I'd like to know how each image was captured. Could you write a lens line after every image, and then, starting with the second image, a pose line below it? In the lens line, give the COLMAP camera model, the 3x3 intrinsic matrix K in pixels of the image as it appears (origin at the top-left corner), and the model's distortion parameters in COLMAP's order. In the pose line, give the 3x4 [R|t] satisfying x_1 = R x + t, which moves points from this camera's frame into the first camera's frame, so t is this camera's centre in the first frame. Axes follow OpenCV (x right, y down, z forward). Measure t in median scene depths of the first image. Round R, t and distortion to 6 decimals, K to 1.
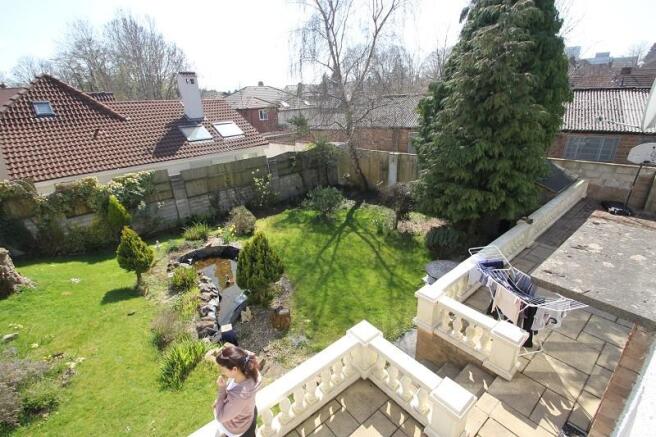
lens RADIAL K [[307.6, 0, 323.8], [0, 307.6, 224.2], [0, 0, 1]] dist [0.005246, -0.009836]
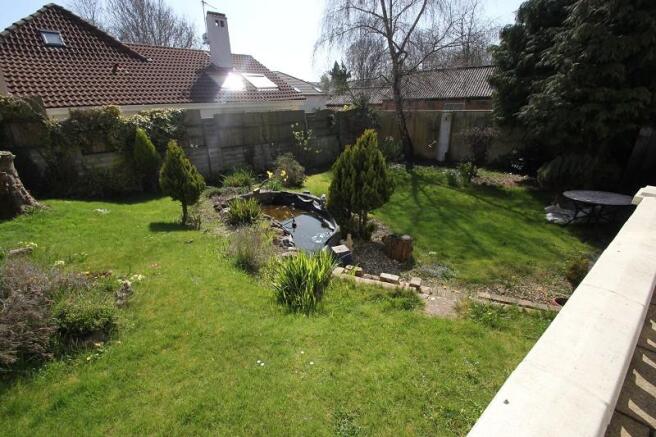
lens RADIAL K [[307.6, 0, 326.8], [0, 307.6, 222.4], [0, 0, 1]] dist [0.005246, -0.009836]
pose [[0.999682, 0.010398, 0.022957, -0.184046], [-0.010080, 0.999852, -0.013914, 0.145834], [-0.023099, 0.013678, 0.999640, 0.156180]]
